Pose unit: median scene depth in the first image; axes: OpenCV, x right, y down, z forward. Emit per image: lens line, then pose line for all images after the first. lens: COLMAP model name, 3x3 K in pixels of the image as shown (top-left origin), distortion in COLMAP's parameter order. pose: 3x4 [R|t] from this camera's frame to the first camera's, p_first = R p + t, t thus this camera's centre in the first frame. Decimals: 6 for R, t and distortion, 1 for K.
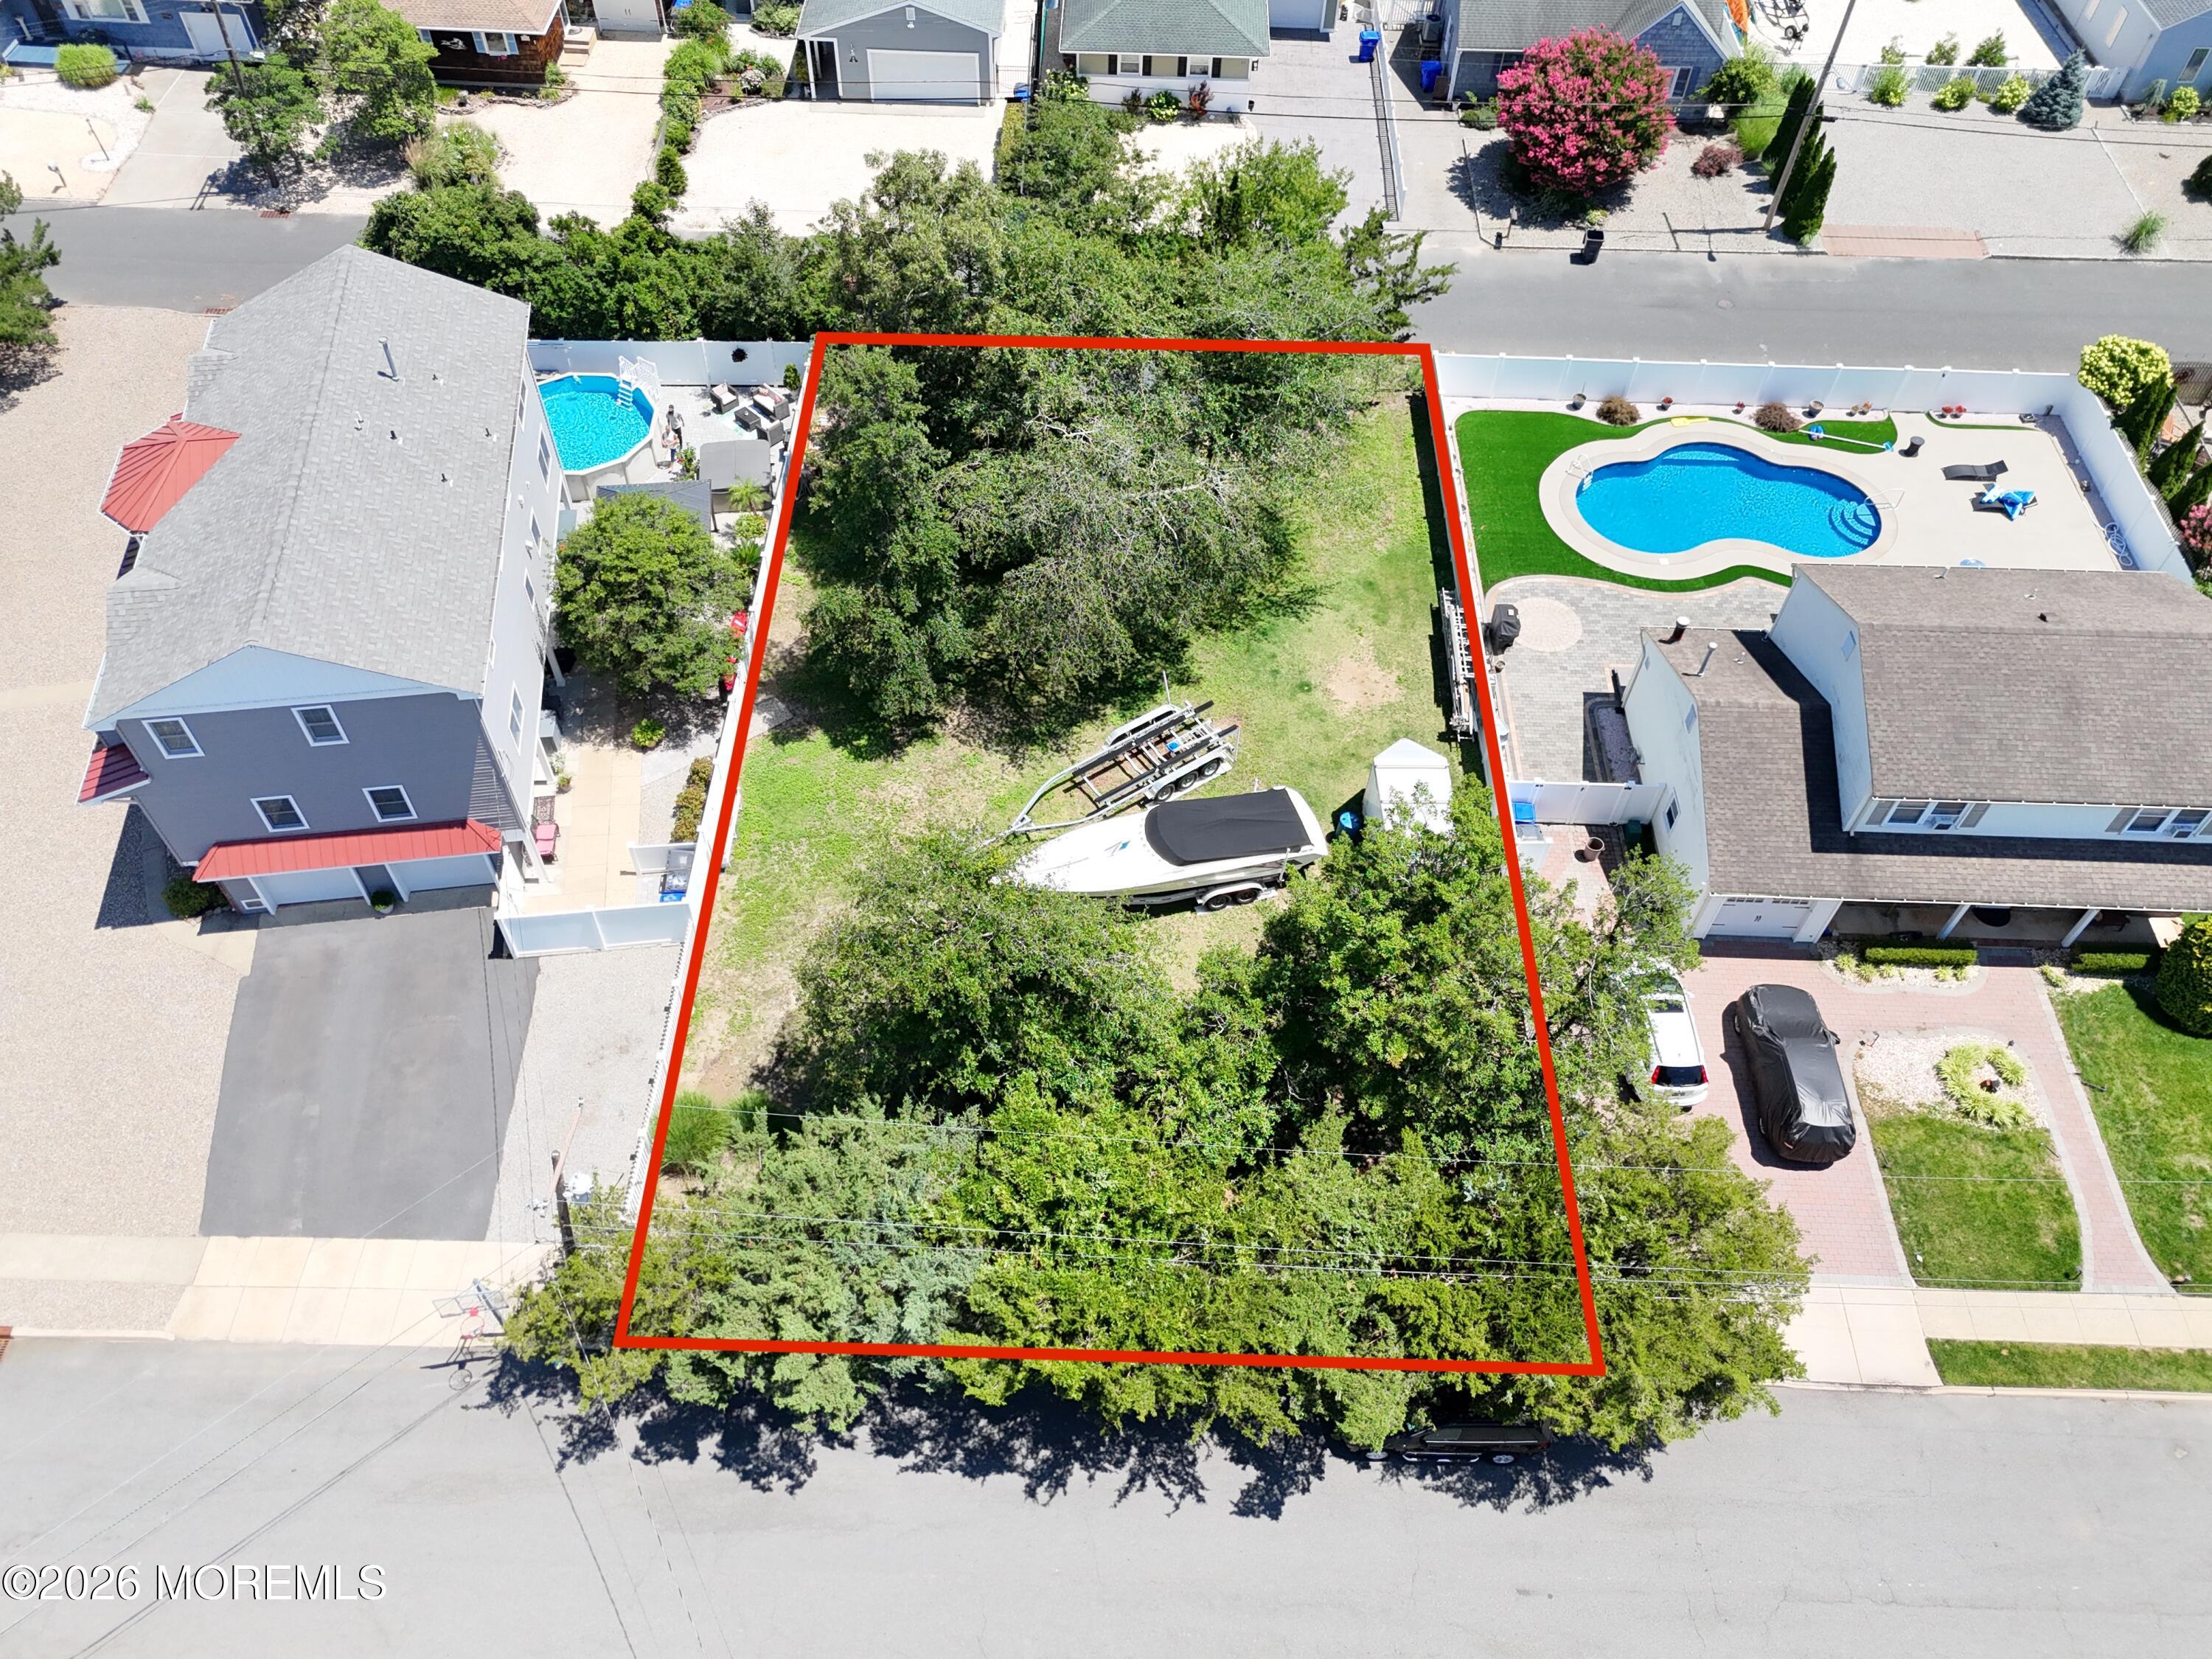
lens RADIAL K [[1621.3, 0, 1098.3], [0, 1621.3, 829.4], [0, 0, 1]] dist [0.070533, -0.066610]
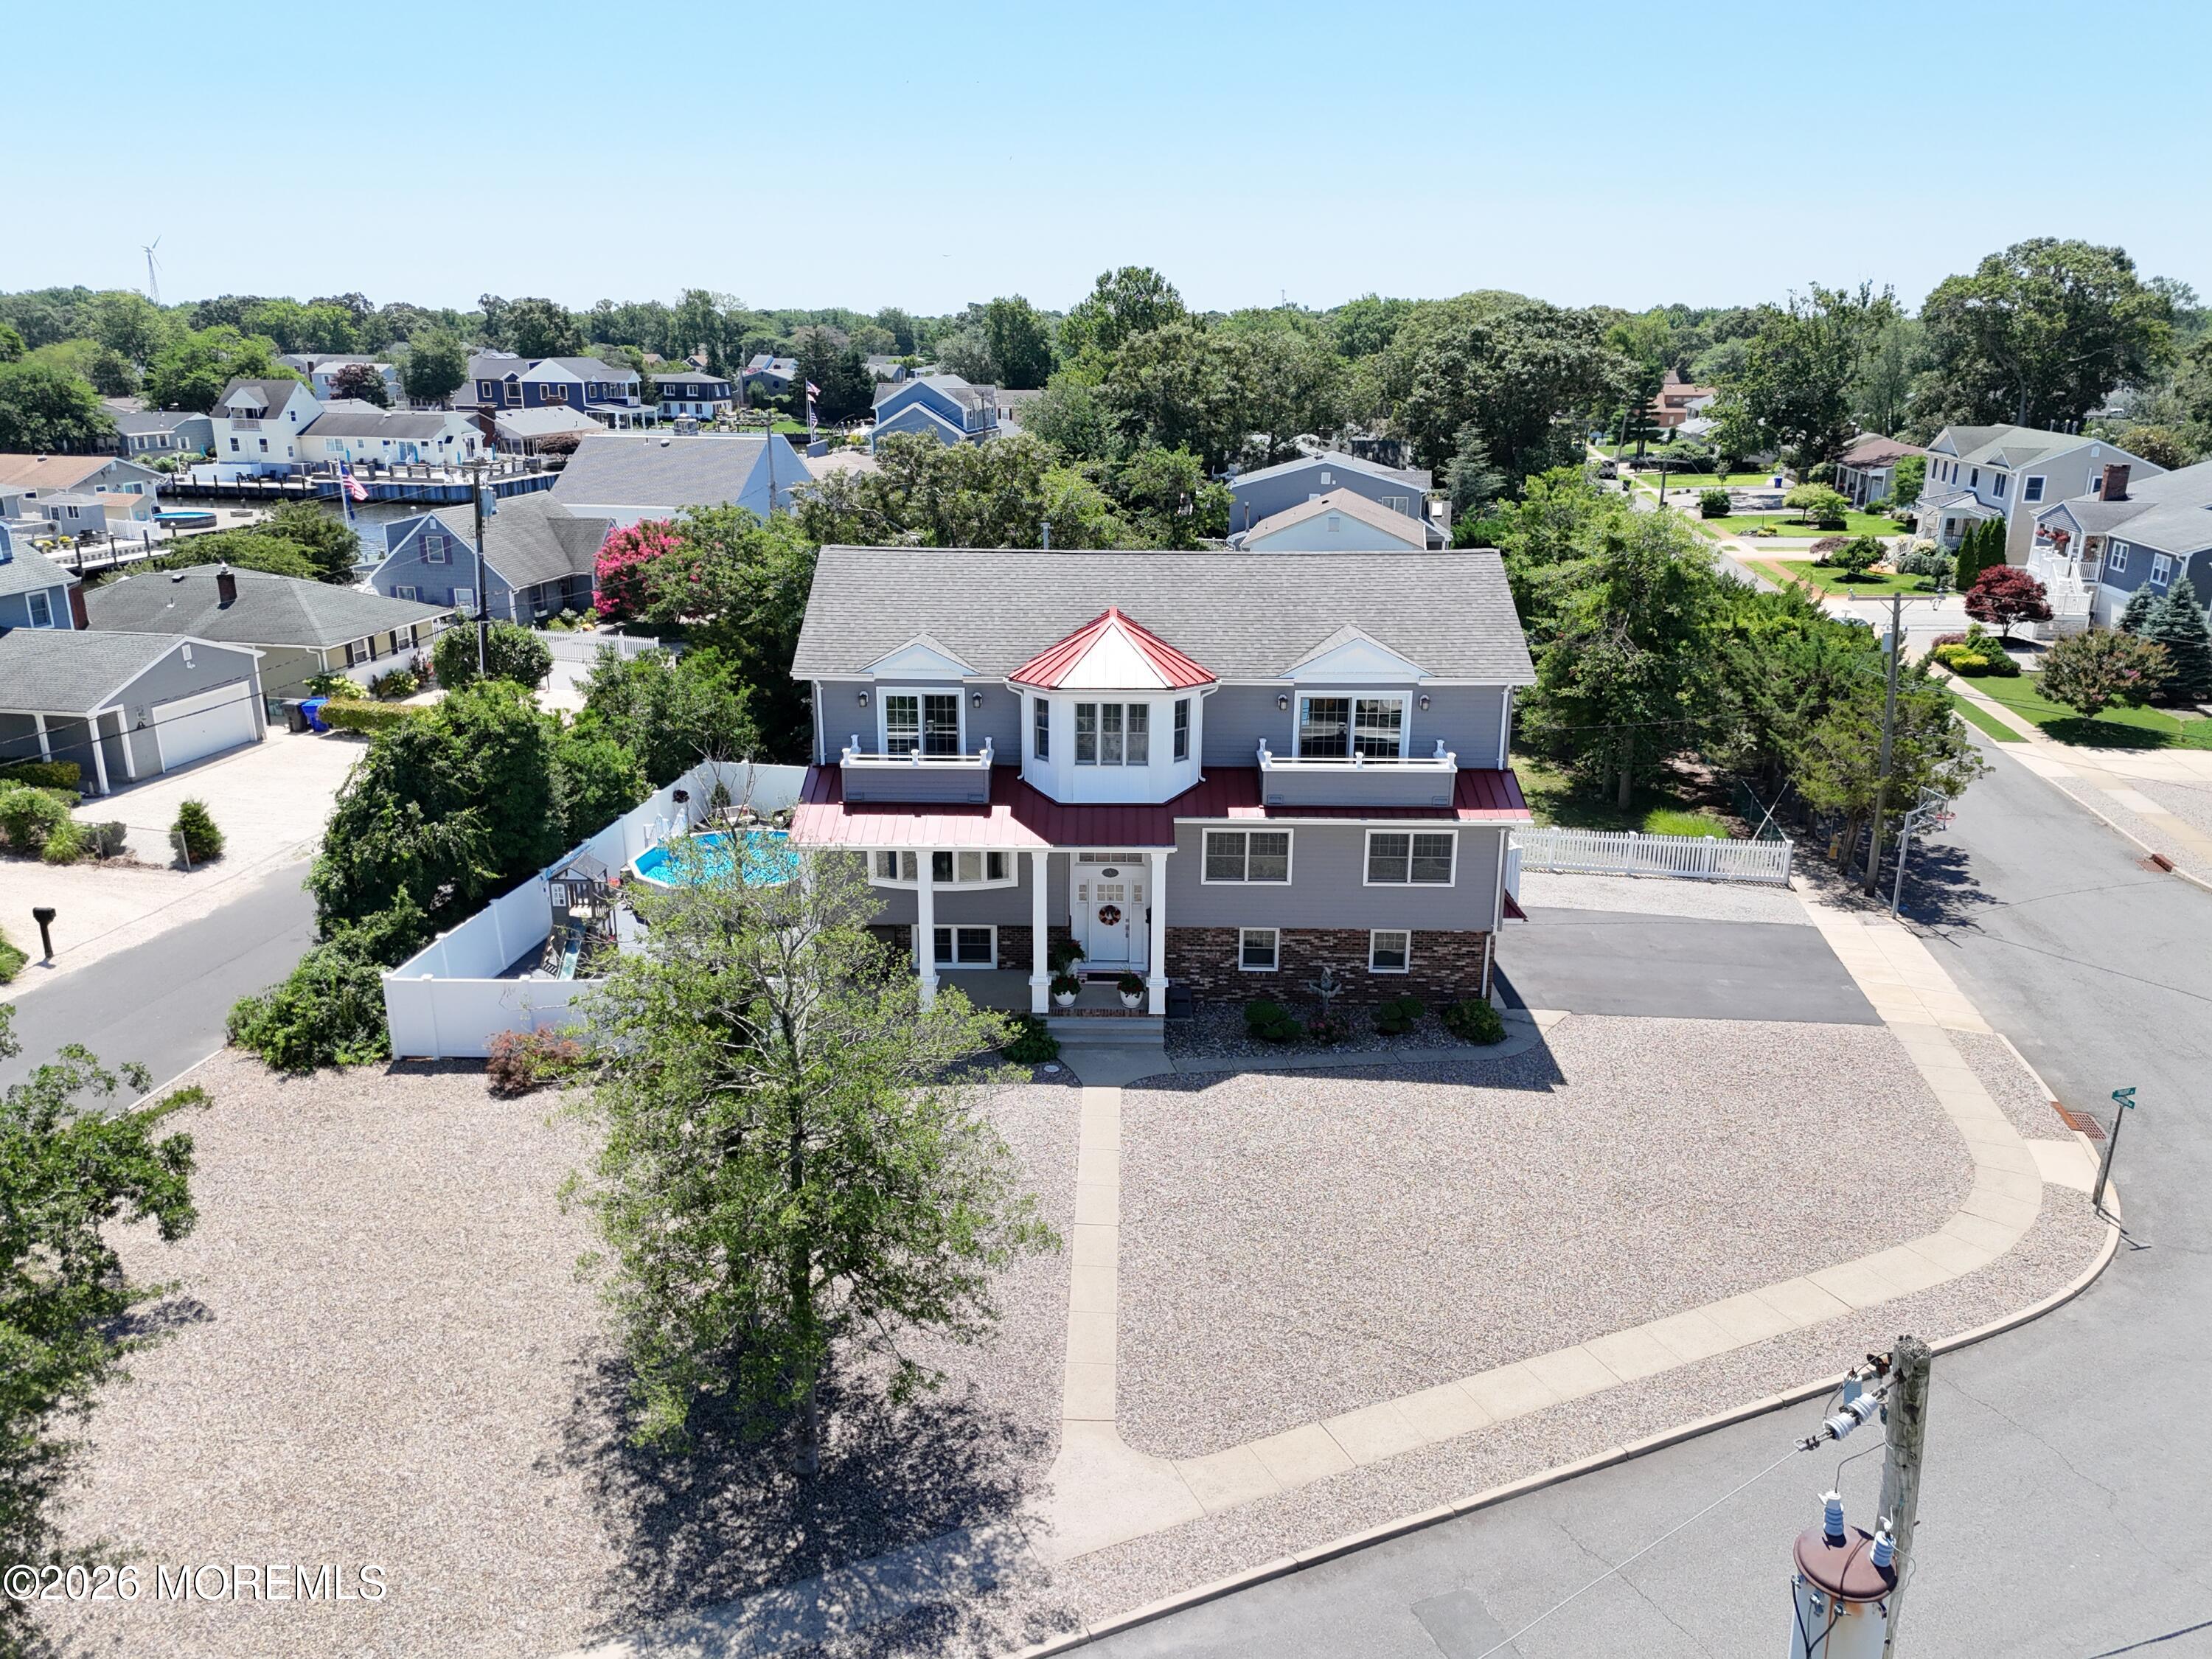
lens RADIAL K [[1621.3, 0, 1098.3], [0, 1621.3, 829.4], [0, 0, 1]] dist [0.070533, -0.066610]
pose [[0.155844, -0.301531, 0.940634, -1.126437], [0.772236, 0.630974, 0.074322, -0.194595], [-0.615926, 0.714808, 0.331187, 0.670412]]
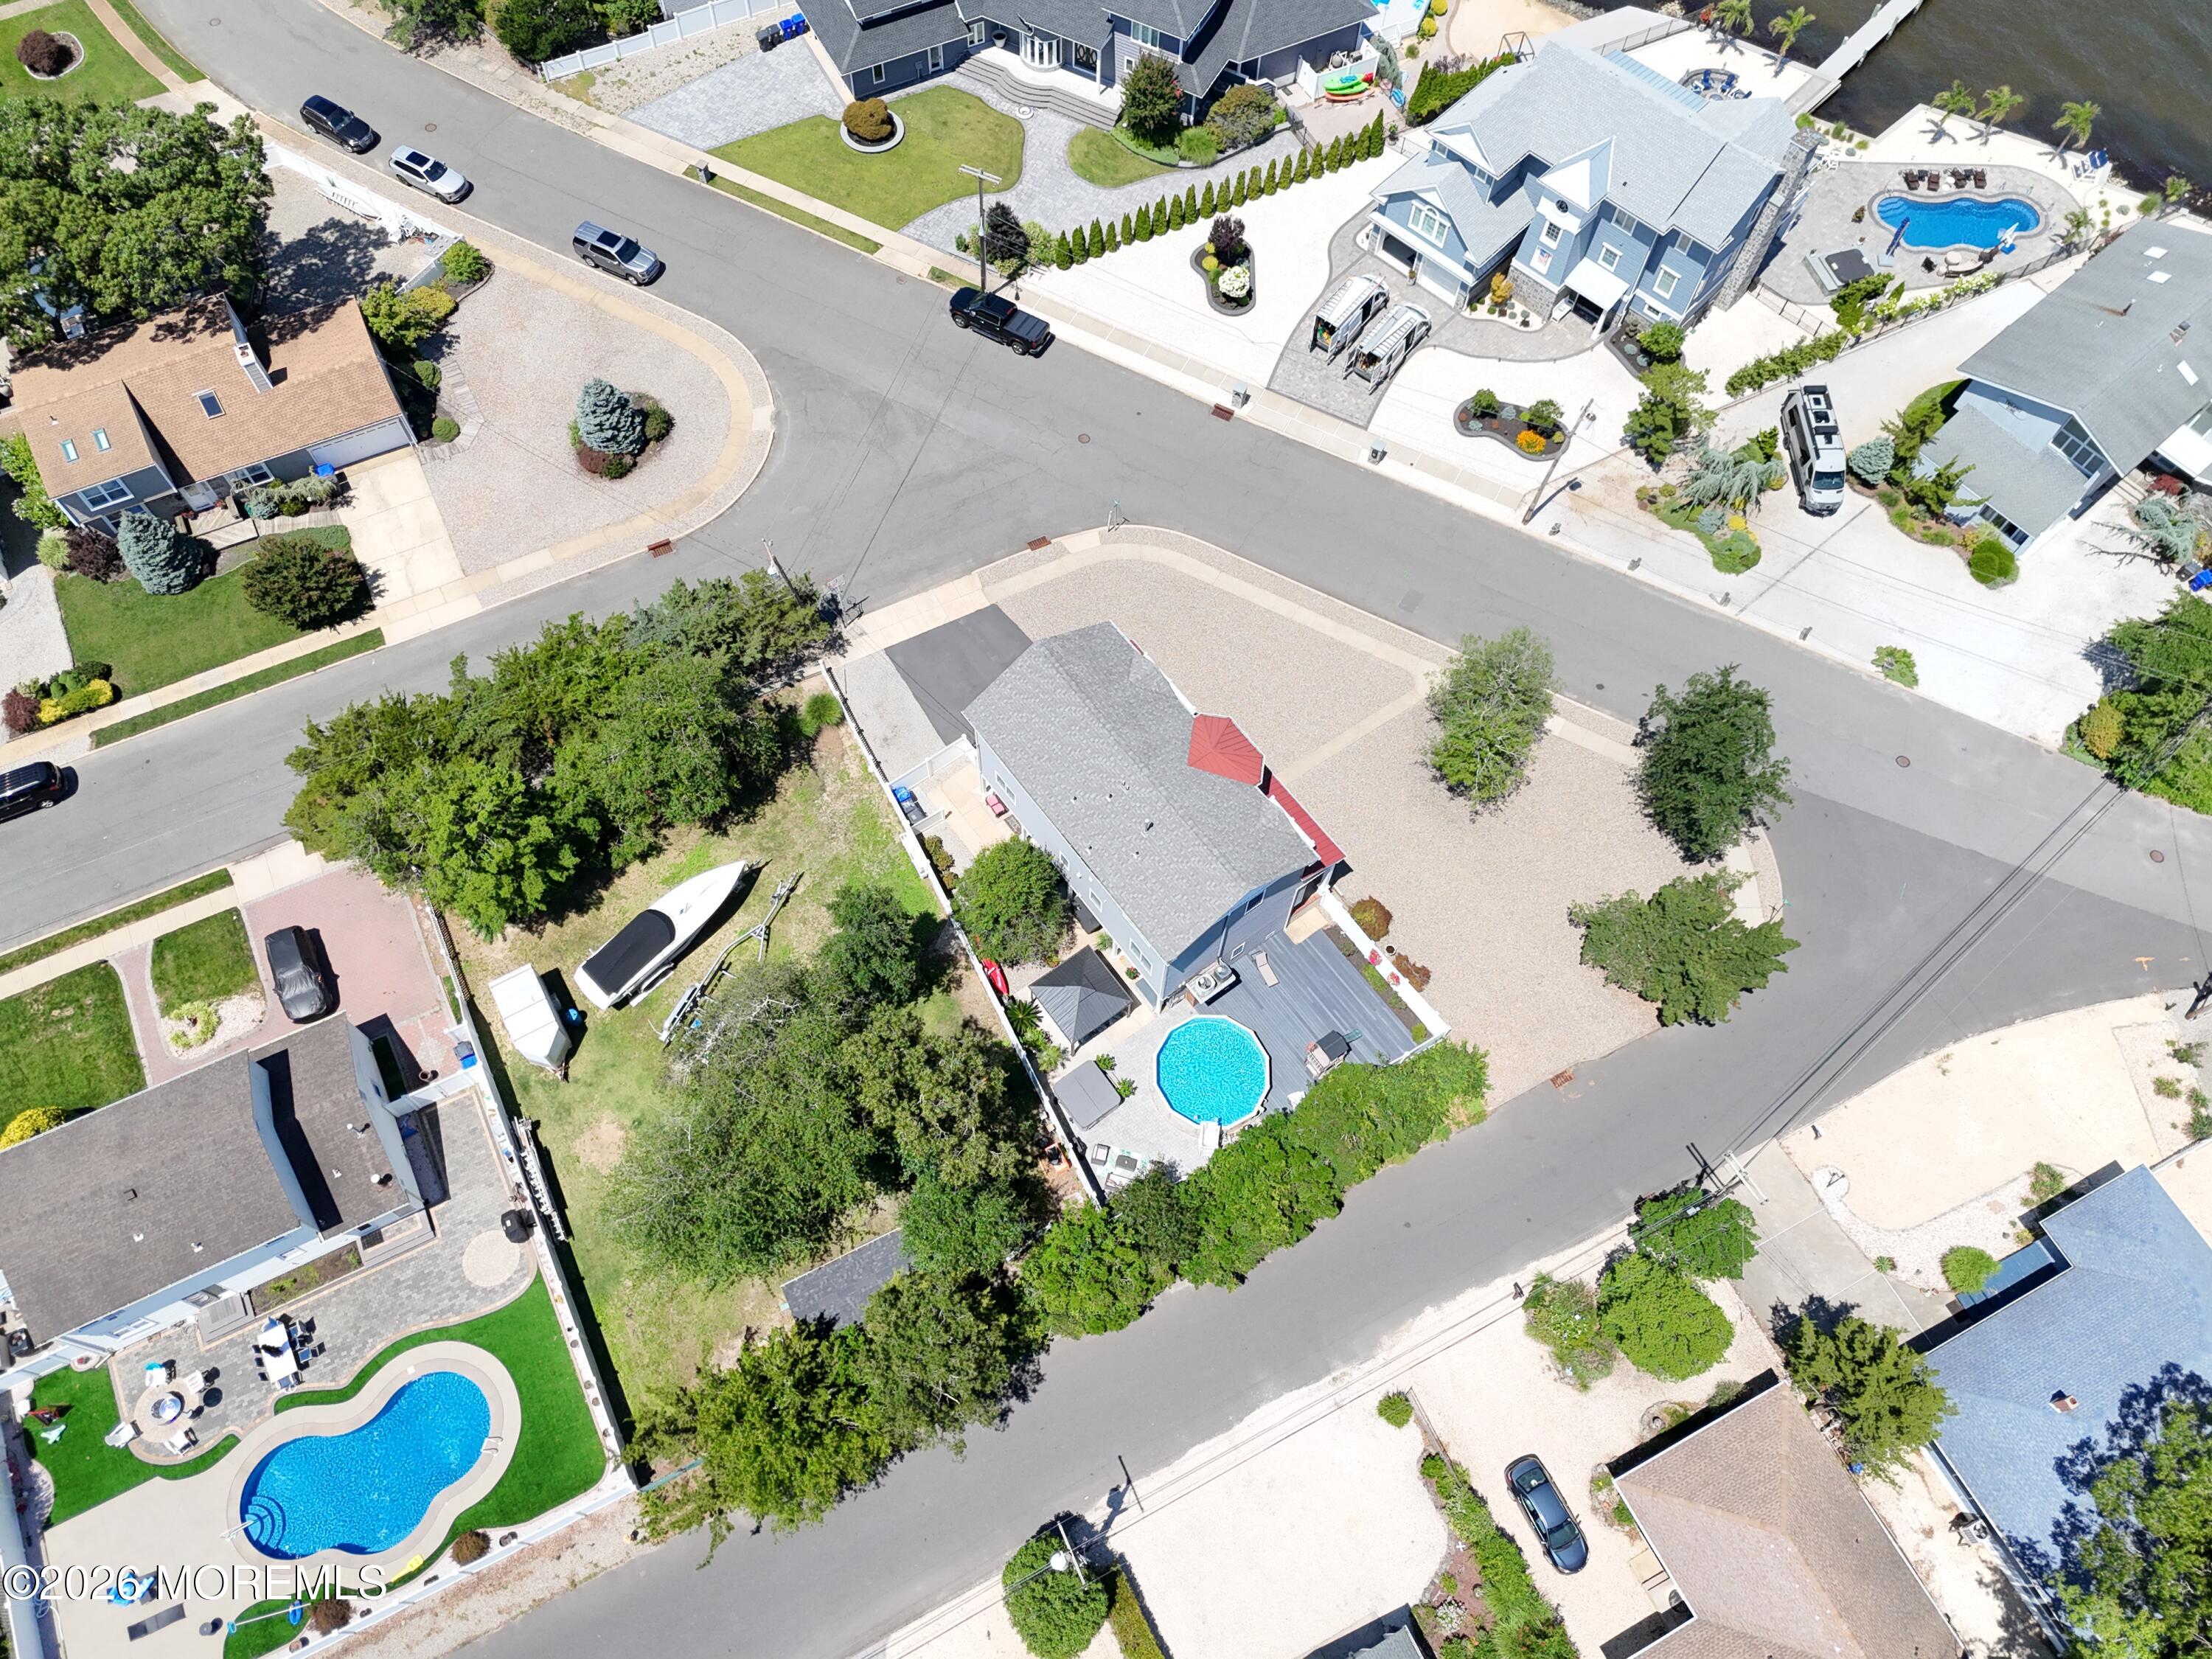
lens RADIAL K [[1621.3, 0, 1098.3], [0, 1621.3, 829.4], [0, 0, 1]] dist [0.070533, -0.066610]
pose [[-0.876929, 0.412334, -0.246936, 0.016359], [-0.399275, -0.339002, 0.851855, -1.406046], [0.267537, 0.845611, 0.461915, 0.195378]]
